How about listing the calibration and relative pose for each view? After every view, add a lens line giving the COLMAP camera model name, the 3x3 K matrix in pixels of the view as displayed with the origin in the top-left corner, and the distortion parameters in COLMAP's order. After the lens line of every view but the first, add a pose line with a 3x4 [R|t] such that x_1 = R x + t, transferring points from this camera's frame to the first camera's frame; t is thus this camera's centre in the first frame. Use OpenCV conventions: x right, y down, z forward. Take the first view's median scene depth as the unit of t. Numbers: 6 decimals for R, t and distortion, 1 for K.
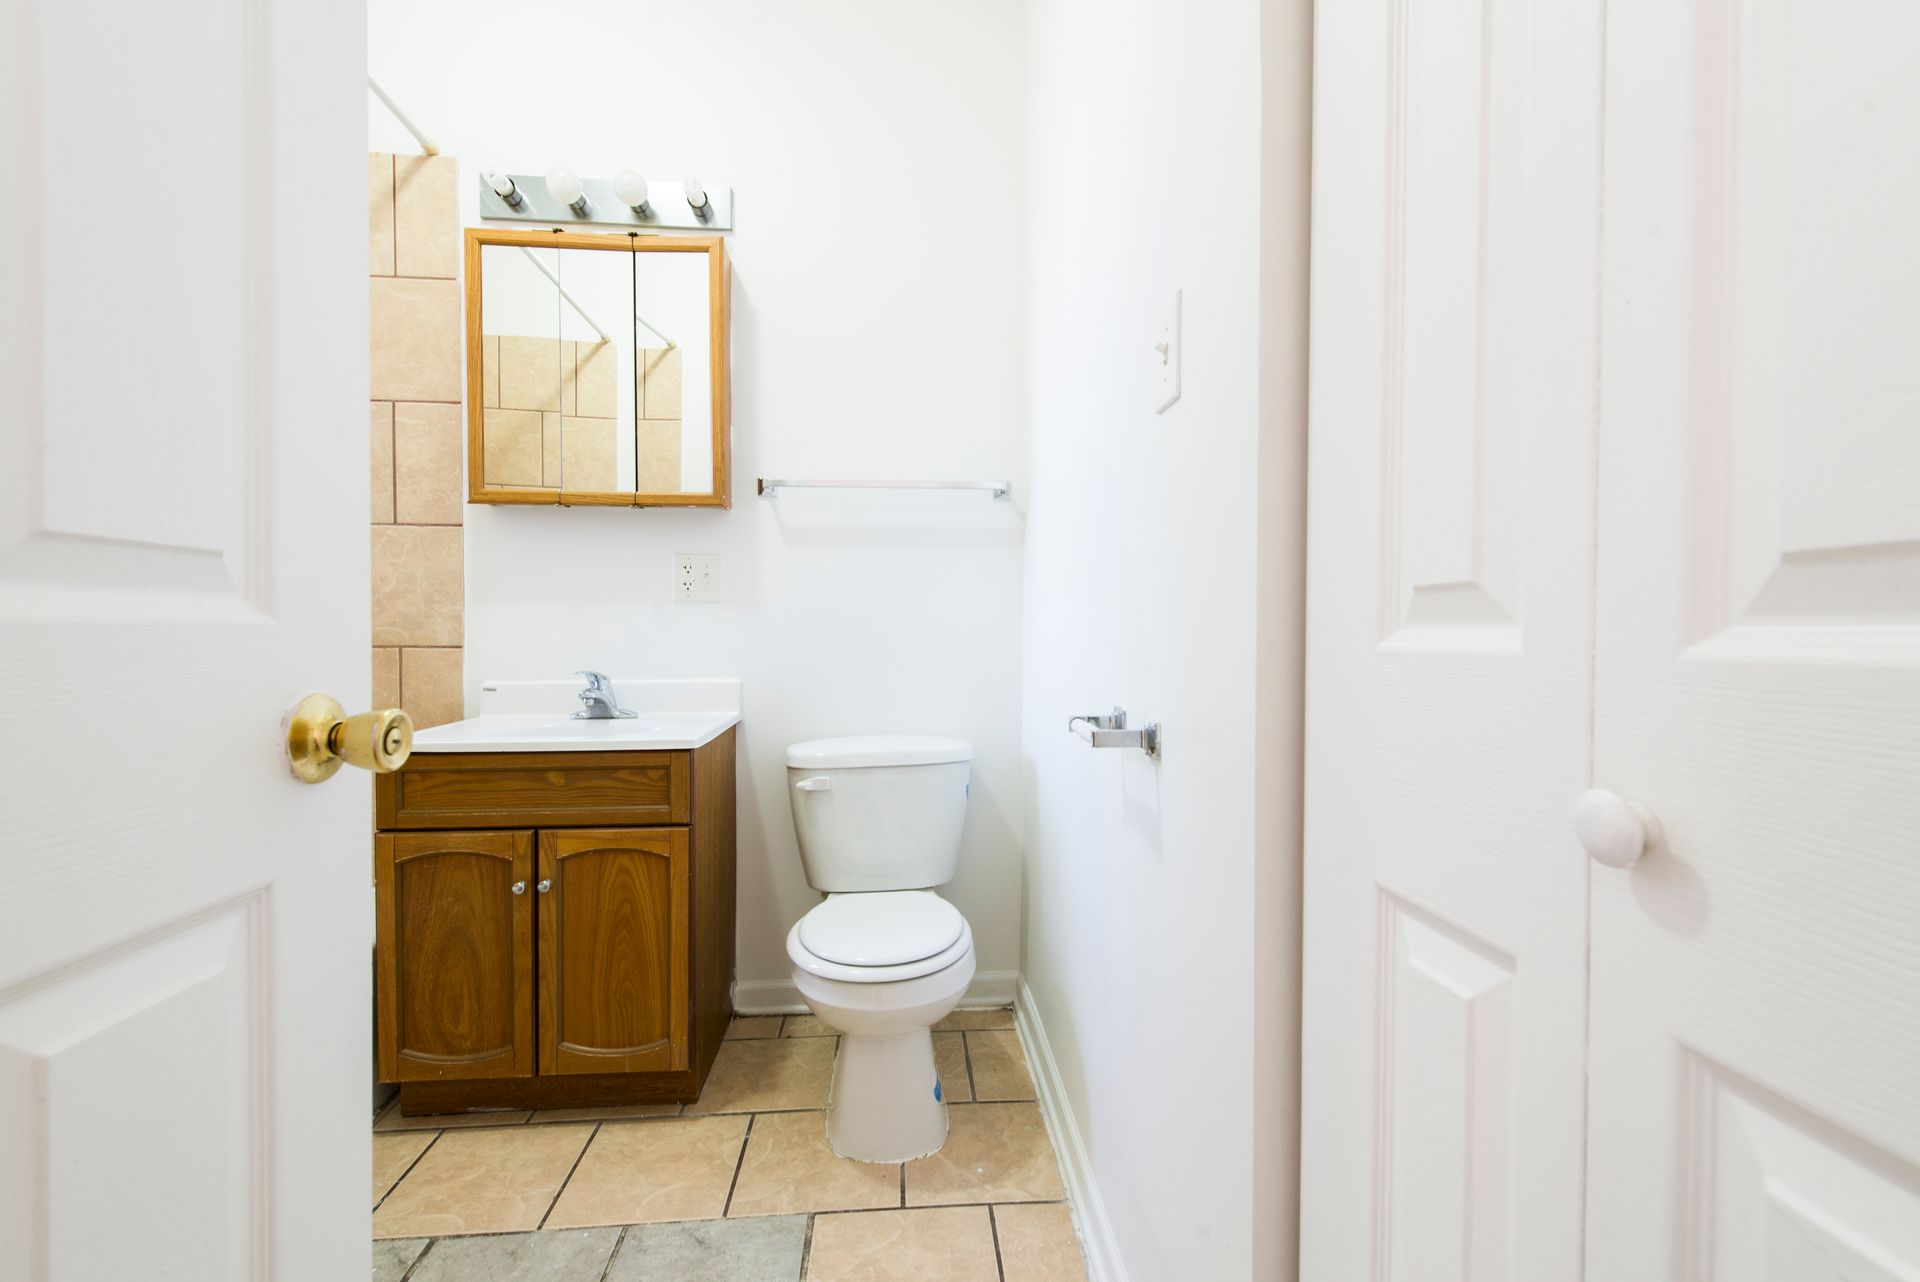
lens RADIAL K [[824.1, 0, 960.0], [0, 824.1, 641.0], [0, 0, 1]] dist [0.012621, -0.006809]
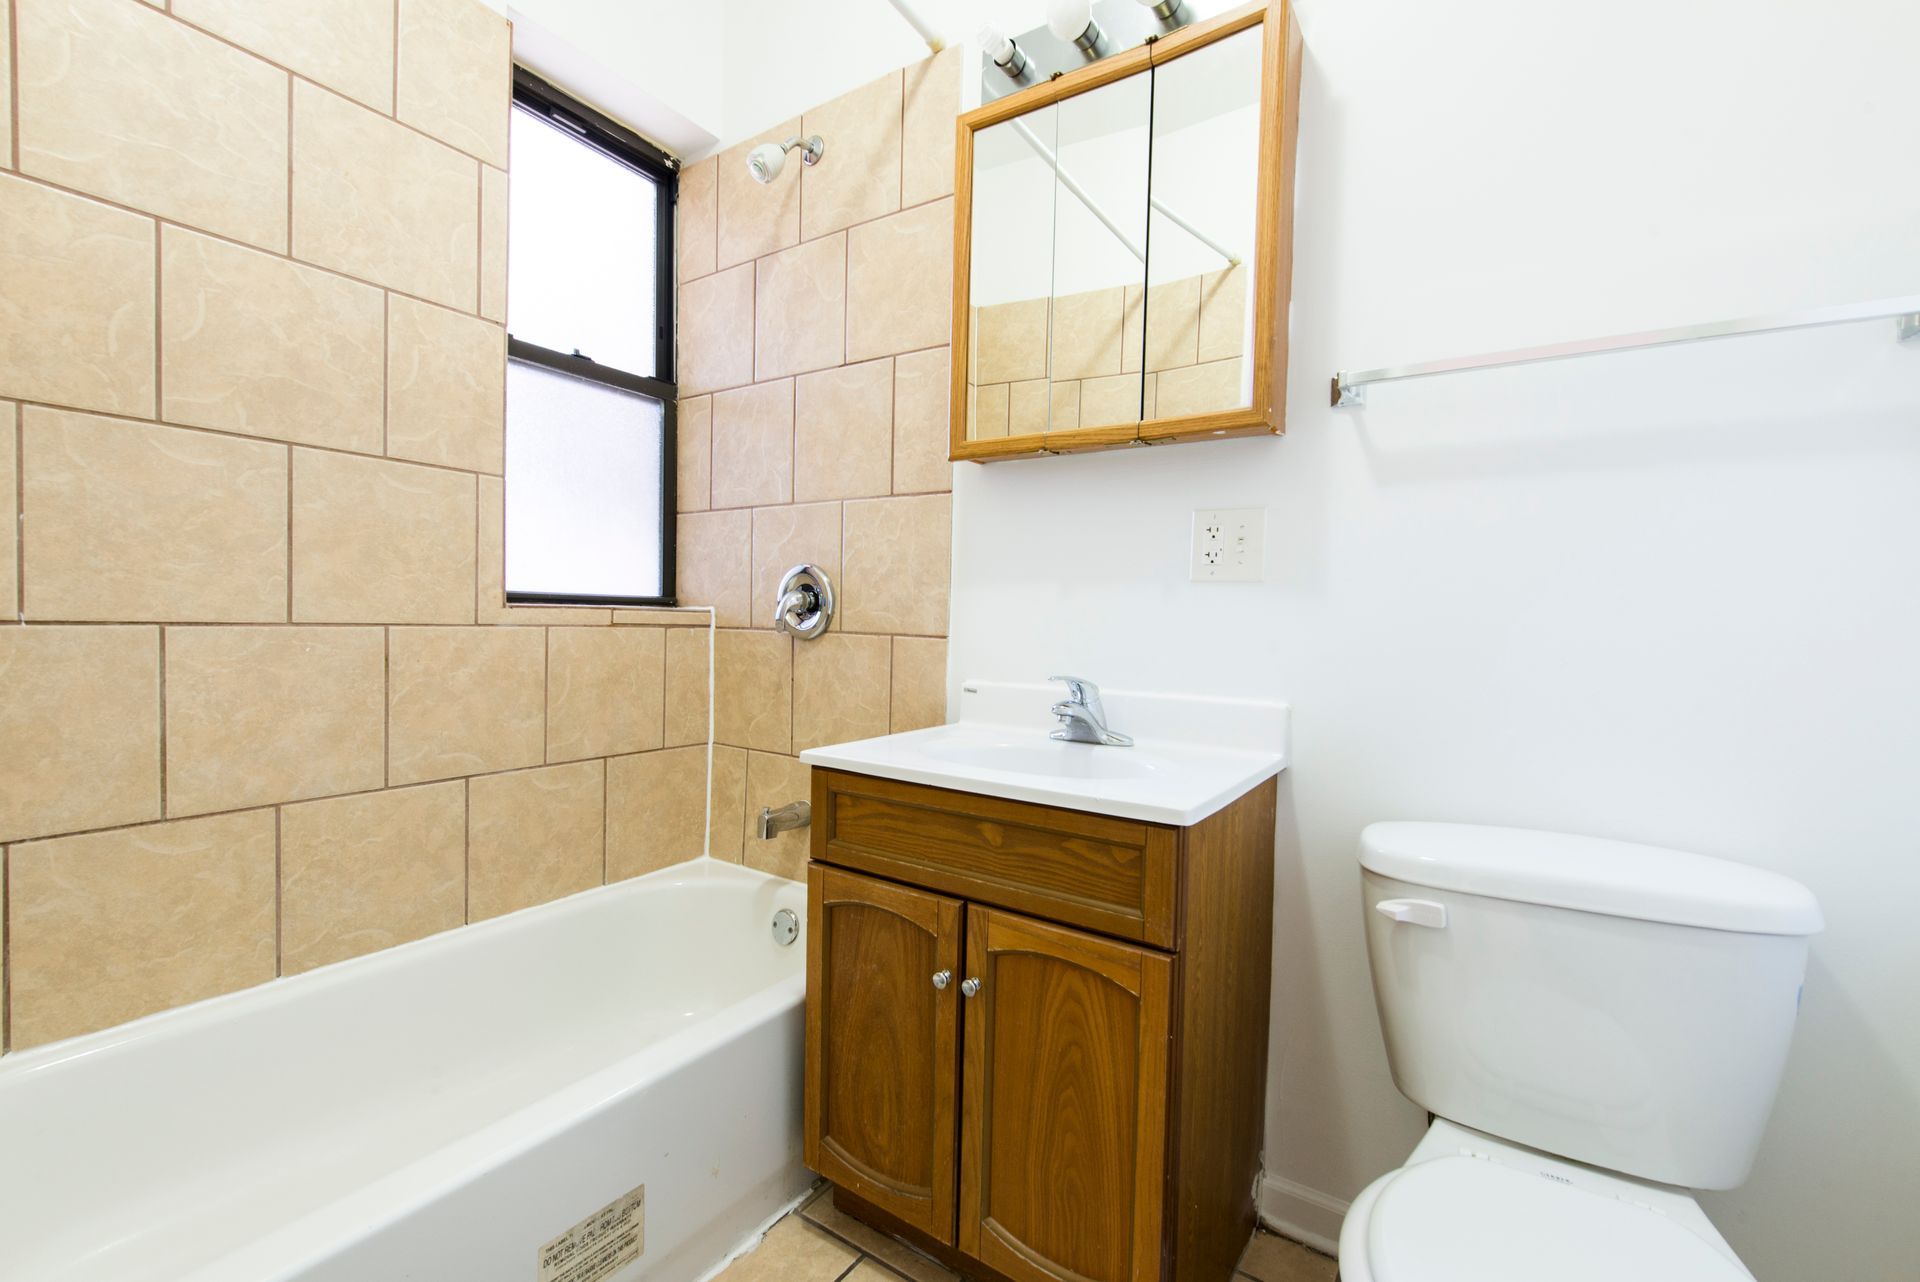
lens RADIAL K [[832.9, 0, 954.1], [0, 832.9, 643.1], [0, 0, 1]] dist [0.016831, -0.007423]
pose [[0.775829, 0.038781, -0.629750, -0.081143], [-0.032734, 0.999239, 0.021207, -0.006331], [0.630093, 0.004161, 0.776508, 0.436824]]
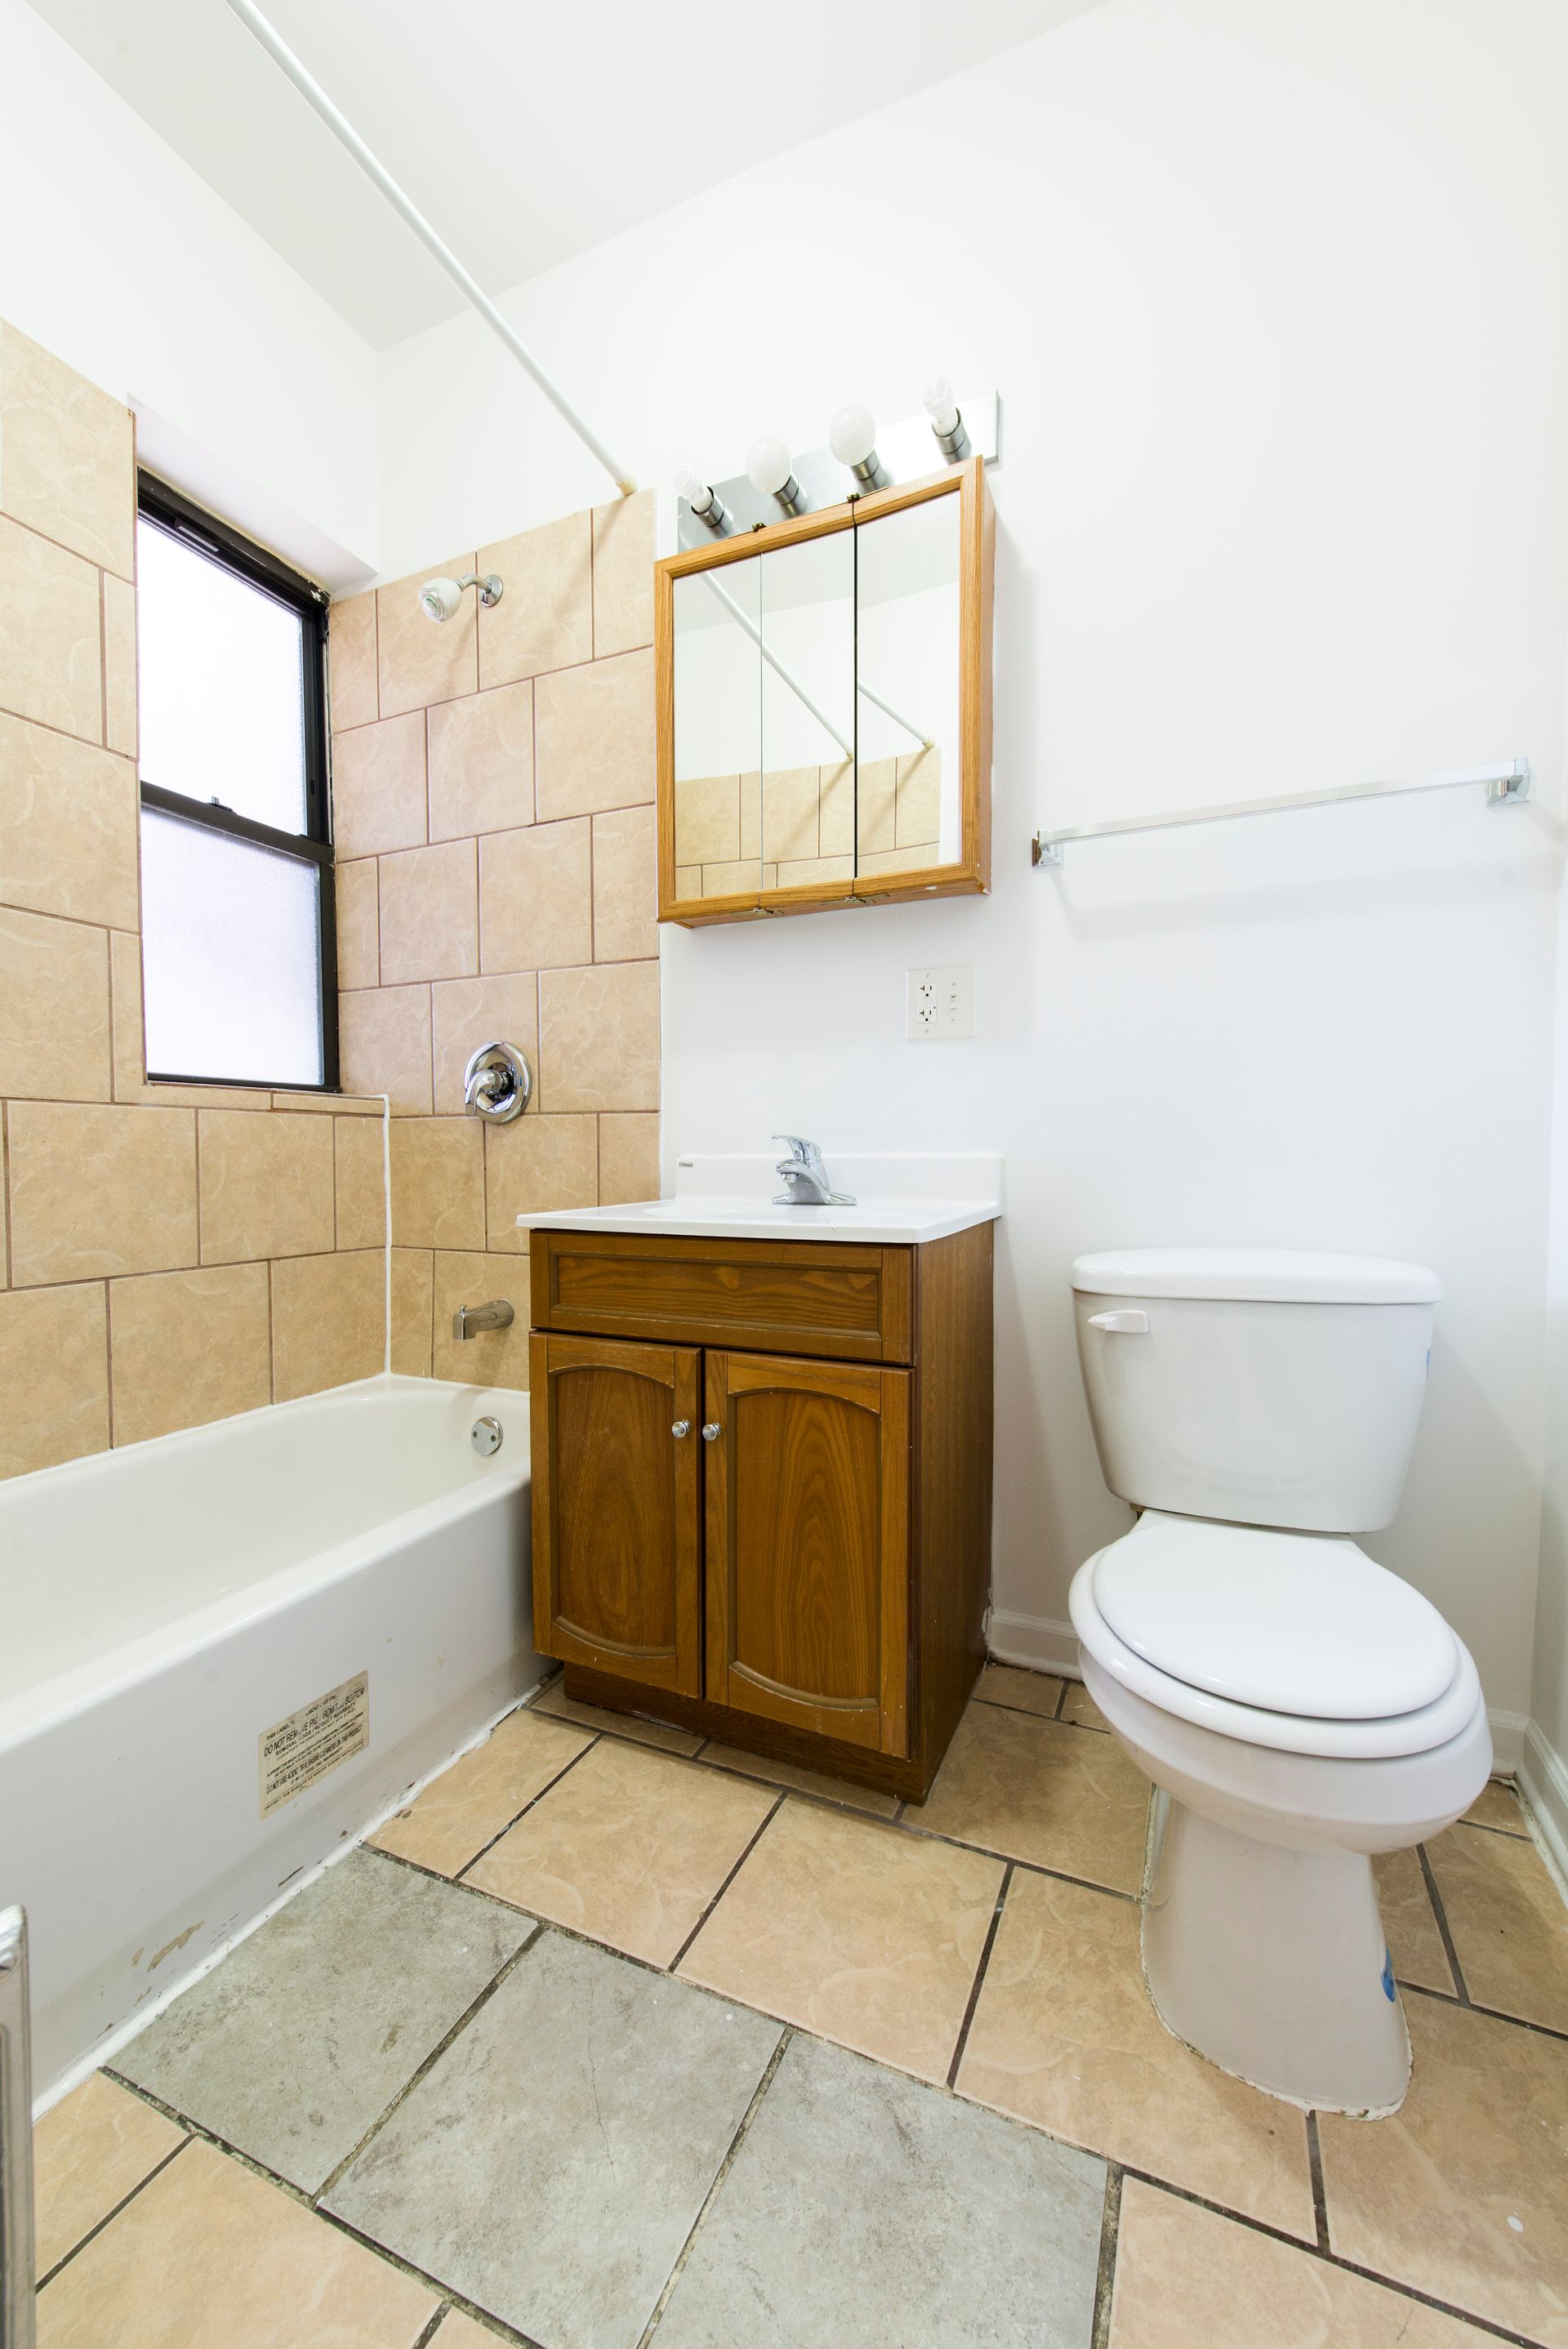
lens RADIAL K [[920.1, 0, 787.0], [0, 920.1, 1181.3], [0, 0, 1]] dist [0.013683, -0.004771]
pose [[0.872201, 0.013881, -0.488950, -0.073085], [-0.005226, 0.999805, 0.019061, 0.071223], [0.489119, -0.014070, 0.872103, 0.356405]]
